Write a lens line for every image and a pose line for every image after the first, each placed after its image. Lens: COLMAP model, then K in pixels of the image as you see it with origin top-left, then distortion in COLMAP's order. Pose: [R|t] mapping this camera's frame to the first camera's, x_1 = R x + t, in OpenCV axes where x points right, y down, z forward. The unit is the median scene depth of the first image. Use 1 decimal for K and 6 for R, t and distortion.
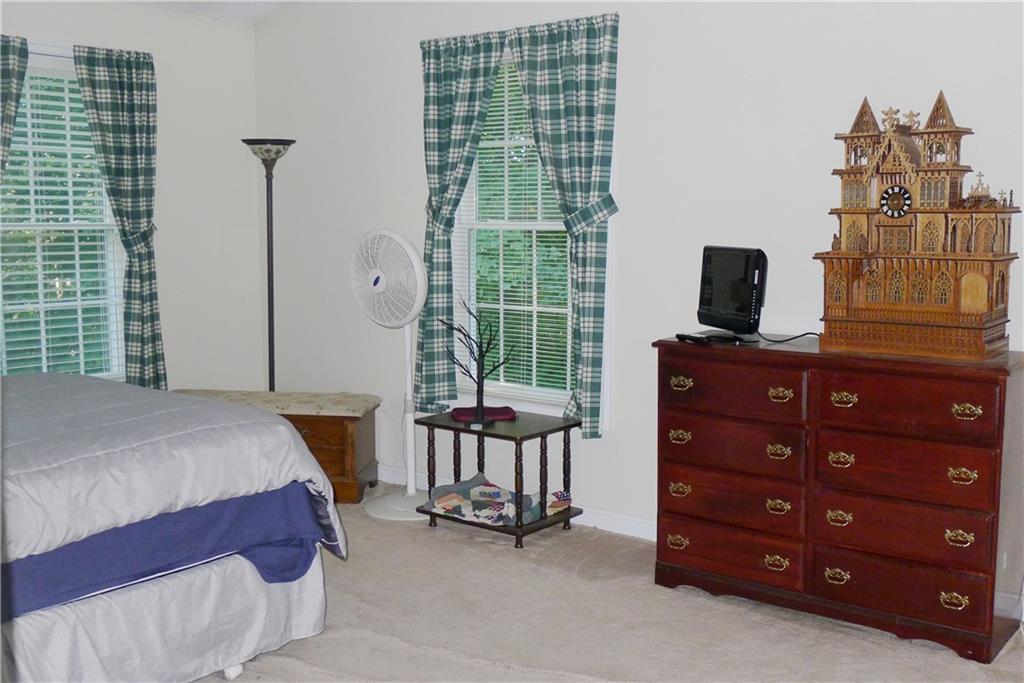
lens RADIAL K [[1079.9, 0, 531.6], [0, 1079.9, 341.2], [0, 0, 1]] dist [-0.045690, 0.005962]
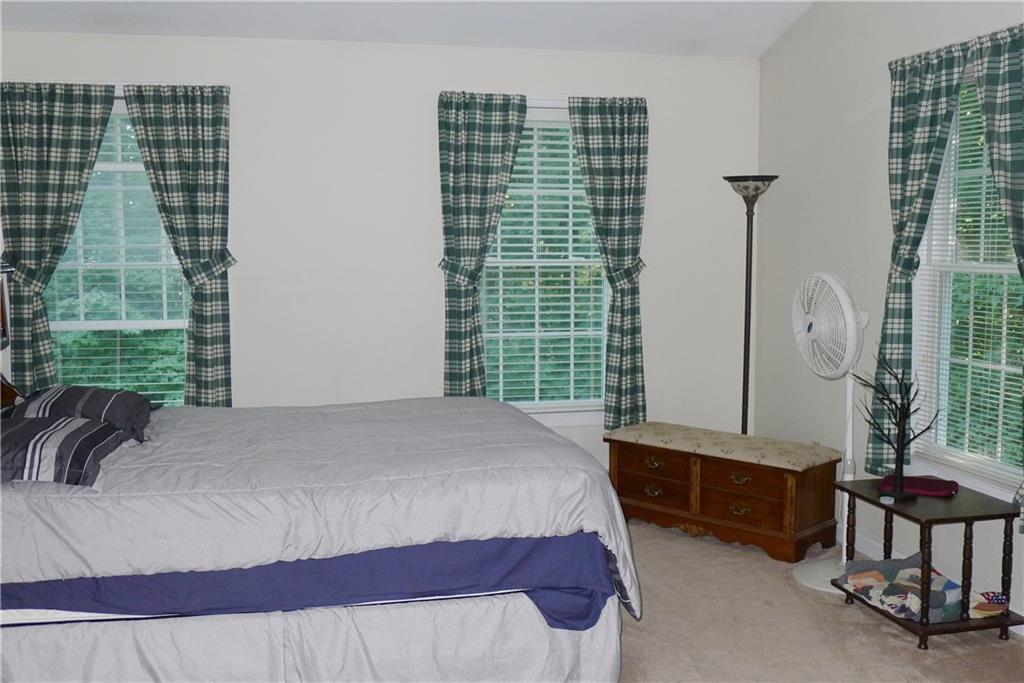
lens RADIAL K [[1079.9, 0, 531.6], [0, 1079.9, 341.2], [0, 0, 1]] dist [-0.045690, 0.005962]
pose [[0.779852, 0.054236, -0.623610, 0.241167], [-0.066696, 0.997768, 0.003370, -0.030346], [0.622401, 0.038964, 0.781728, 0.128115]]
